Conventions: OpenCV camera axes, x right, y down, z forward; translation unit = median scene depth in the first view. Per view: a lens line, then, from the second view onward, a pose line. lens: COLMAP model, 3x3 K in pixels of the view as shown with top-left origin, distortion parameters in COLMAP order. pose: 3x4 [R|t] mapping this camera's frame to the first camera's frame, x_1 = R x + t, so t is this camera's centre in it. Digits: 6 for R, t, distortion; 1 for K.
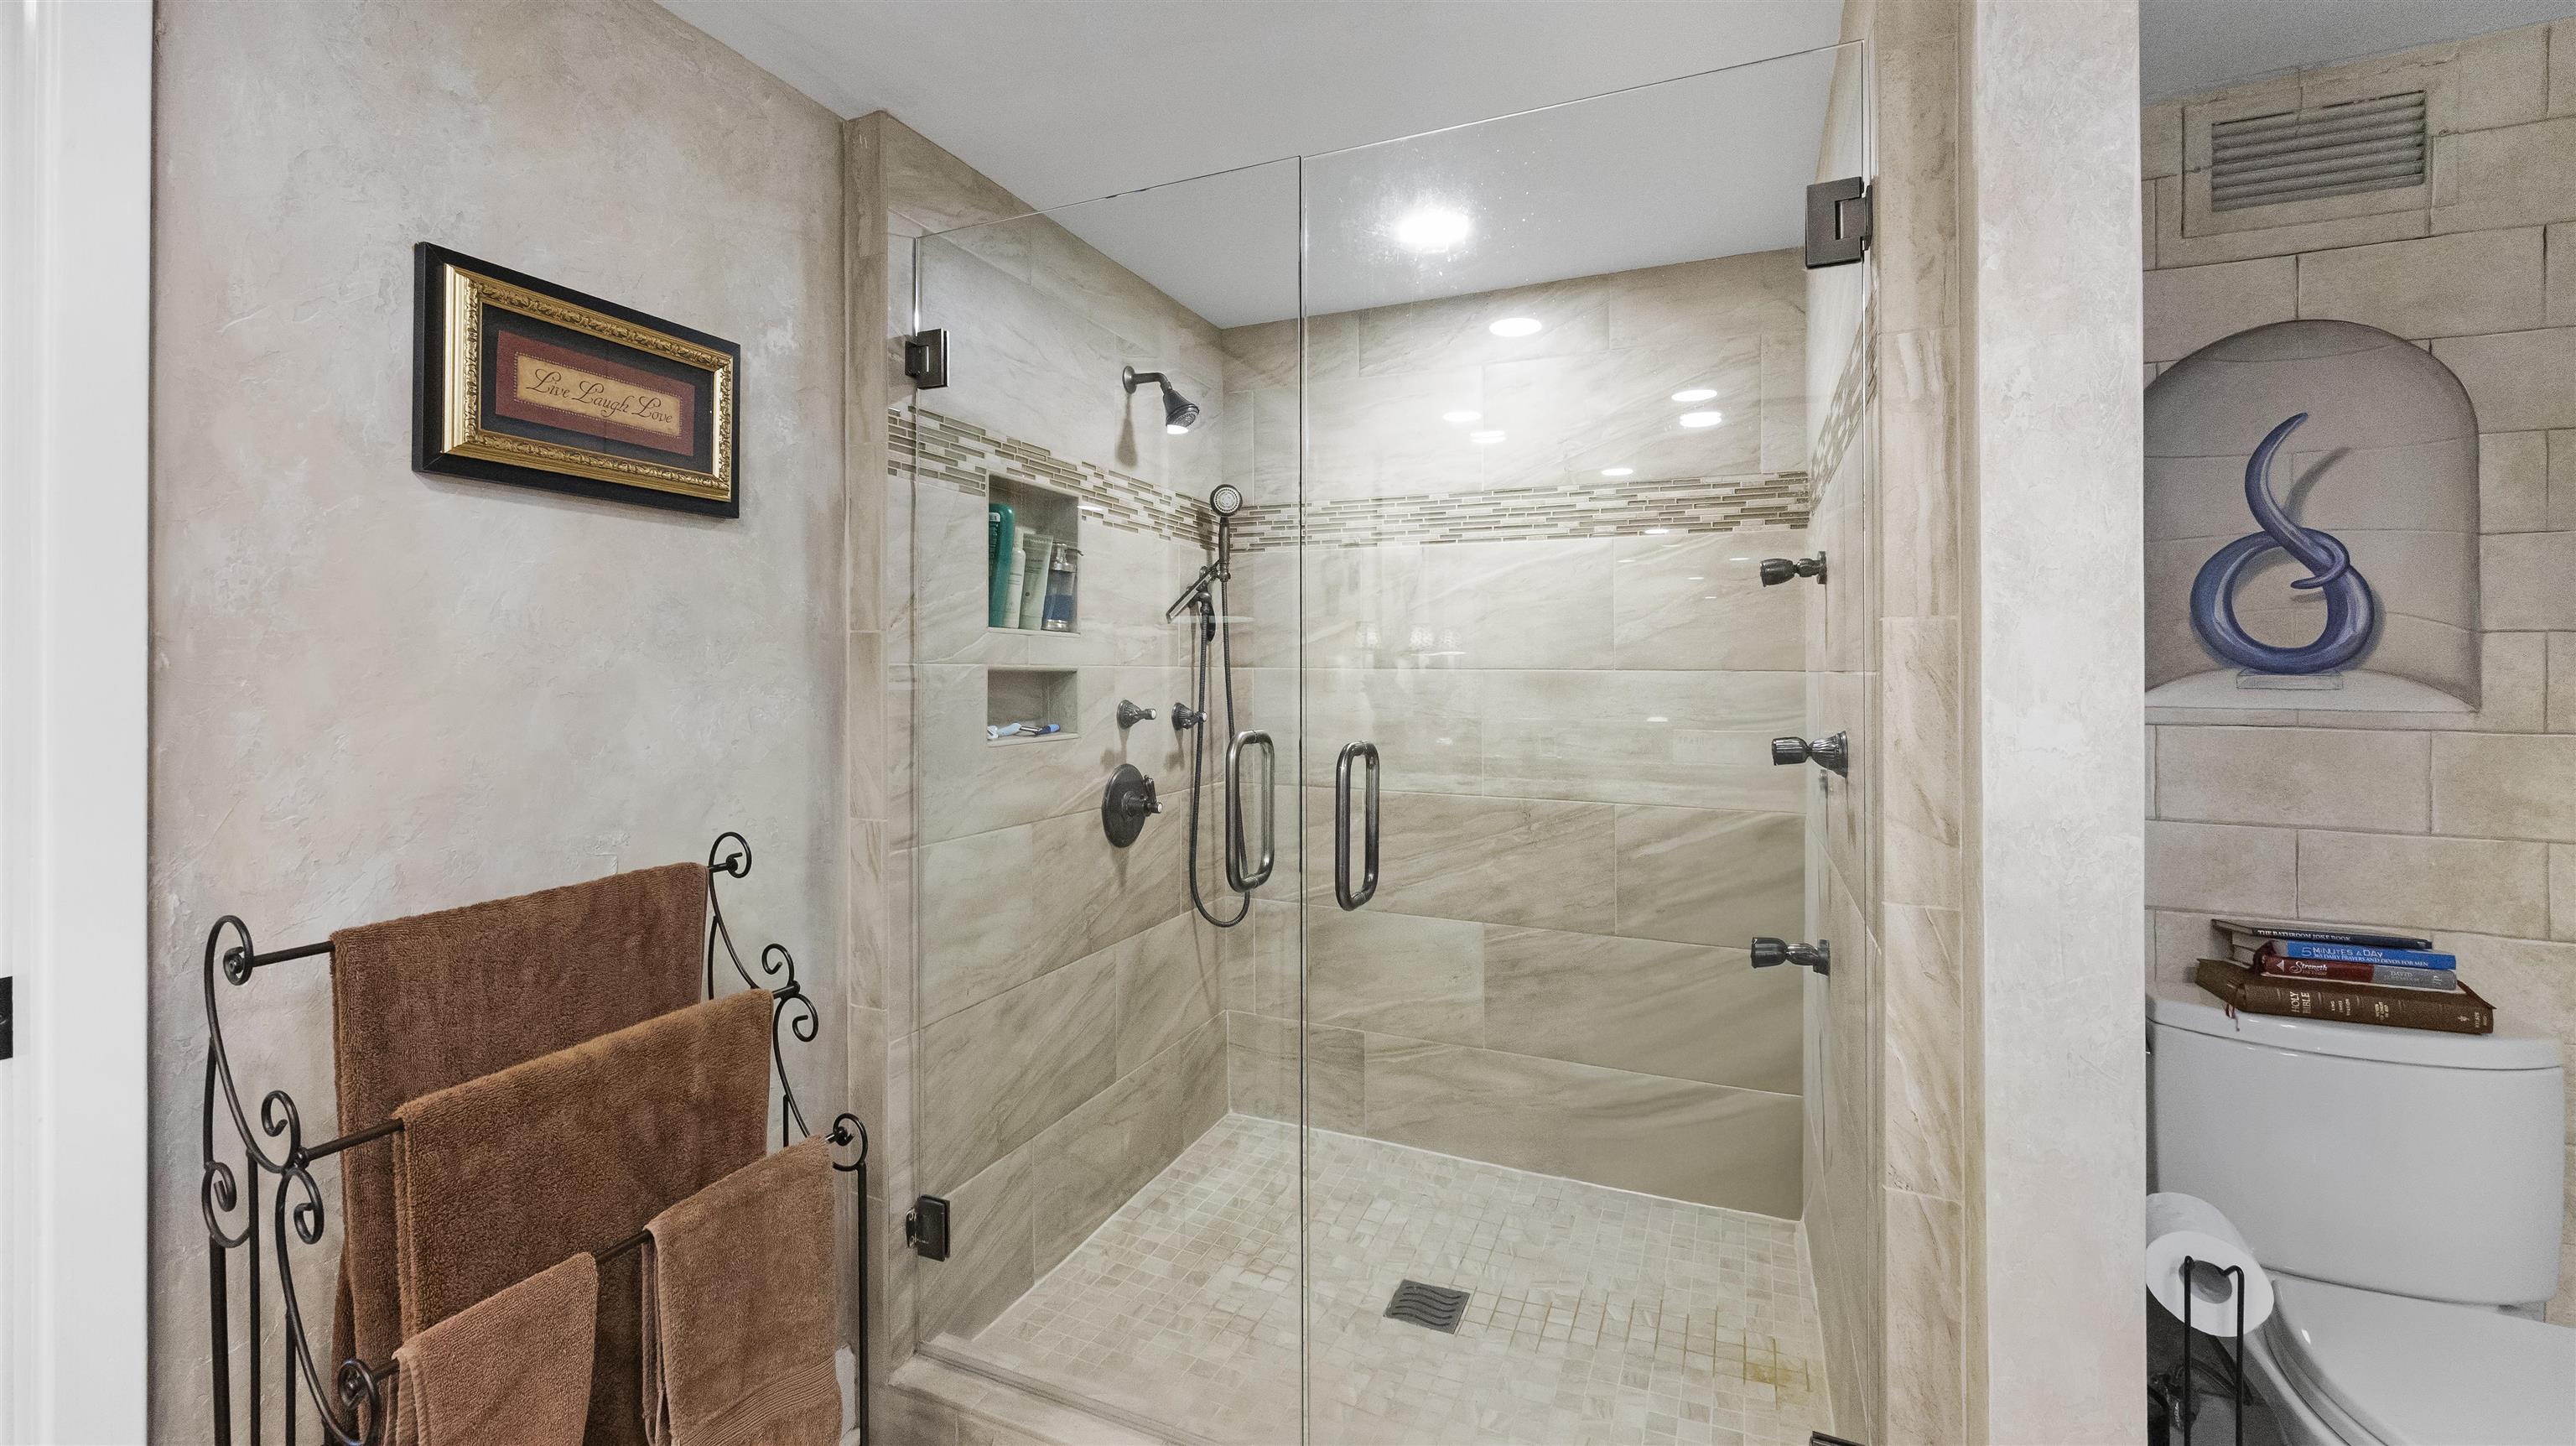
lens RADIAL K [[1051.3, 0, 1254.0], [0, 1051.3, 666.3], [0, 0, 1]] dist [-0.002540, 0.000043]
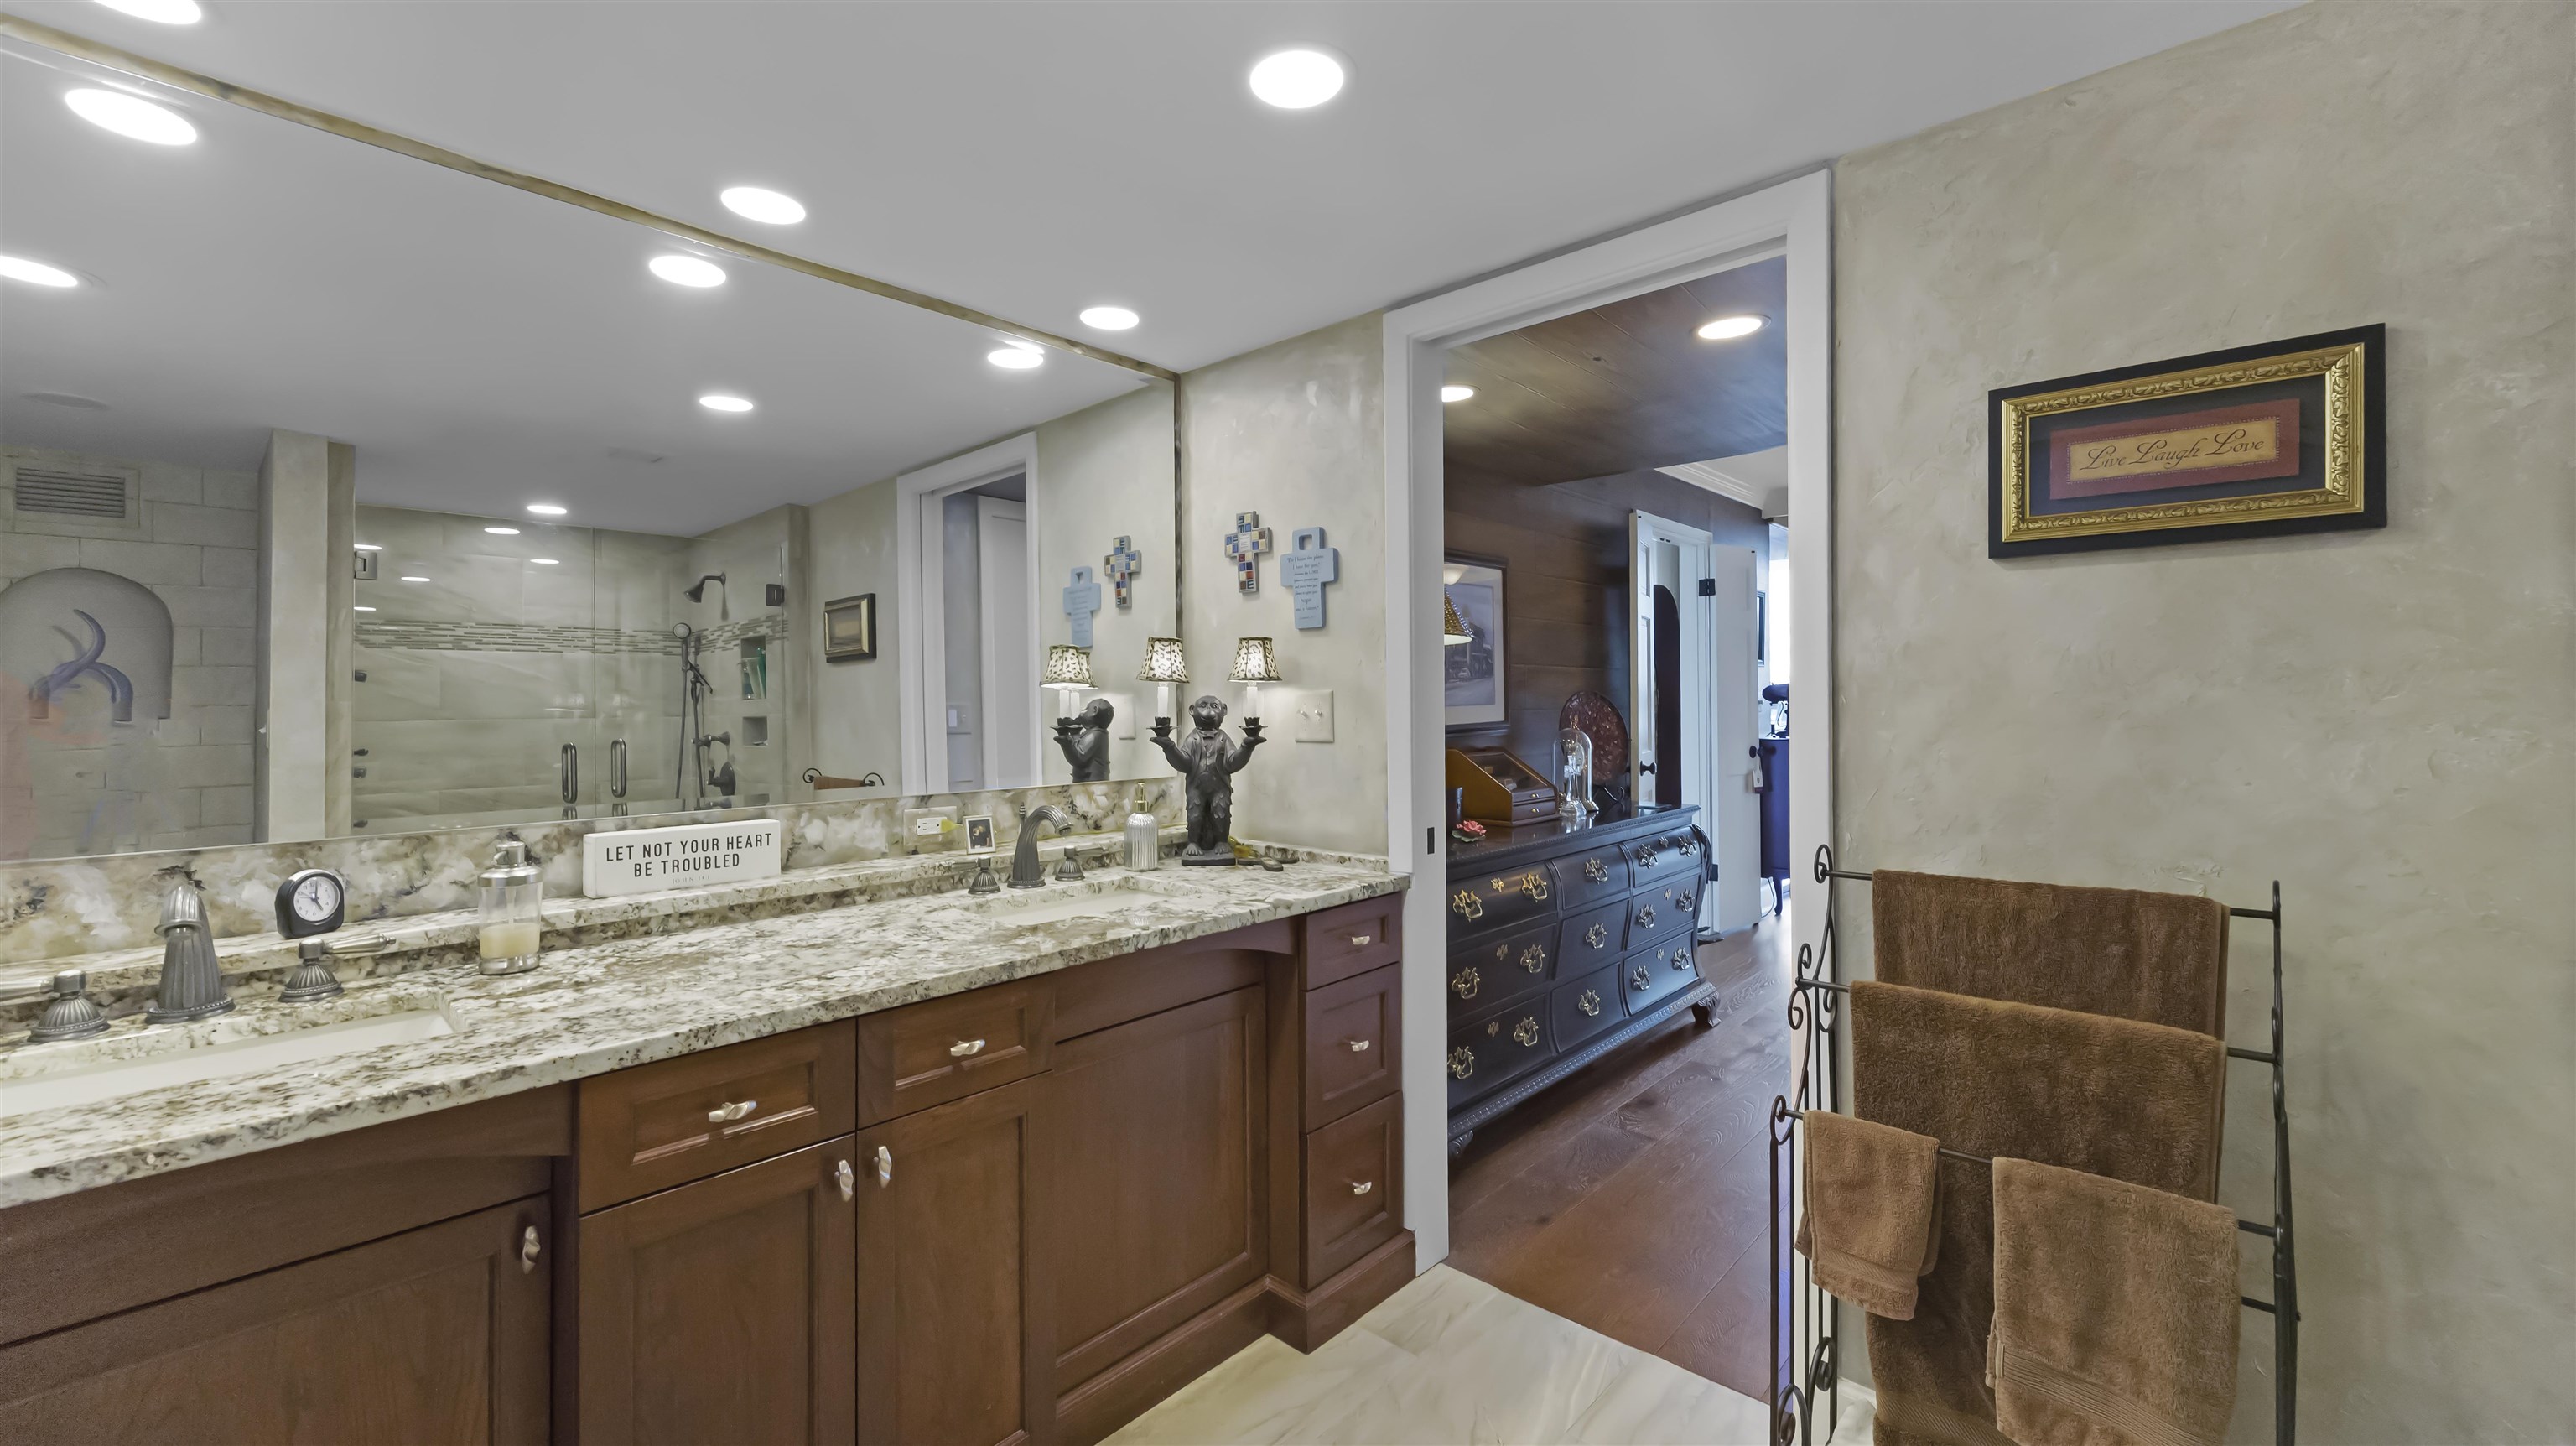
lens RADIAL K [[1051.3, 0, 1269.9], [0, 1051.3, 708.0], [0, 0, 1]] dist [-0.002540, 0.000043]
pose [[-0.316909, 0.005315, -0.948441, 0.752018], [0.003601, 0.999984, 0.004400, -0.001770], [0.948449, -0.002021, -0.316923, 0.514506]]
